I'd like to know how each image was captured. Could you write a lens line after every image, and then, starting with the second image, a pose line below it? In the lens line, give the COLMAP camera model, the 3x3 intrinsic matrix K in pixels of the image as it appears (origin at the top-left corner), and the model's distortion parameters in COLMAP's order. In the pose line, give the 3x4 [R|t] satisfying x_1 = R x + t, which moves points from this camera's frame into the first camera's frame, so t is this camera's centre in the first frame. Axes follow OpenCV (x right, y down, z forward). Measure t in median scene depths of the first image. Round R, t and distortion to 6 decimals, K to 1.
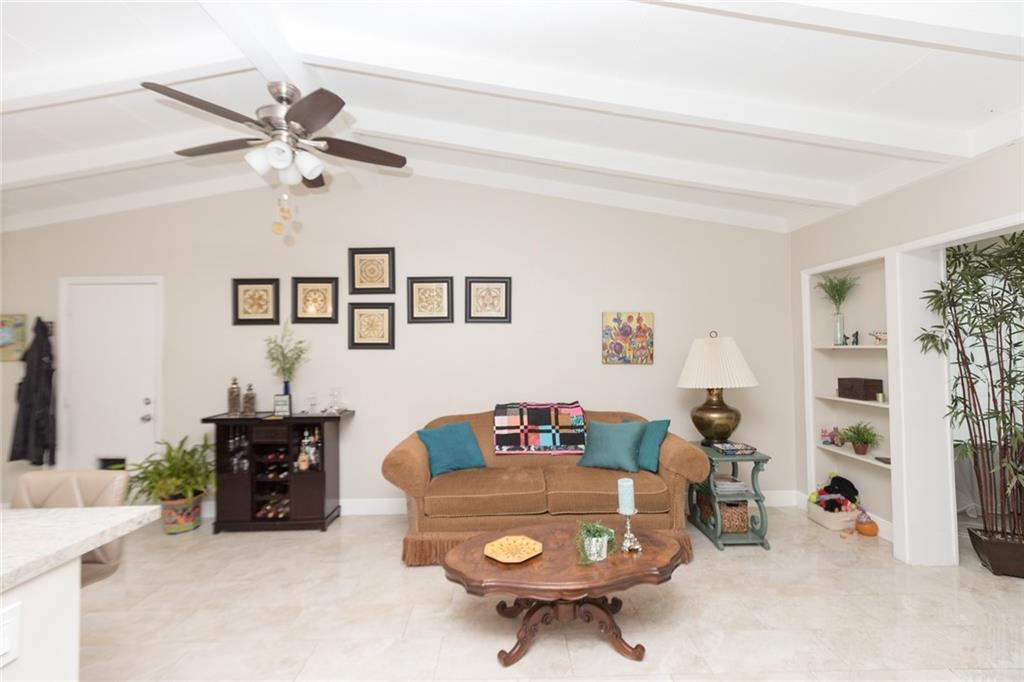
lens RADIAL K [[463.5, 0, 508.0], [0, 463.5, 341.0], [0, 0, 1]] dist [-0.000913, 0.000296]
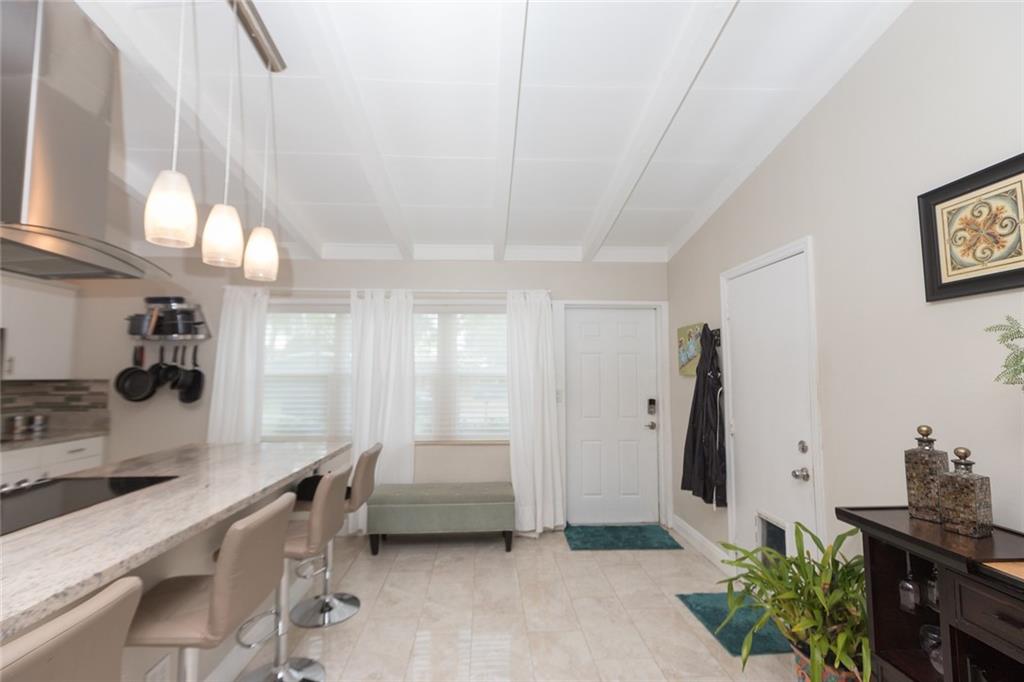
lens RADIAL K [[456.7, 0, 506.8], [0, 456.7, 341.2], [0, 0, 1]] dist [-0.001841, -0.000371]
pose [[0.054178, -0.057574, -0.996870, -0.195667], [0.029506, 0.997993, -0.056035, 0.014861], [0.998095, -0.026378, 0.055768, 0.587819]]
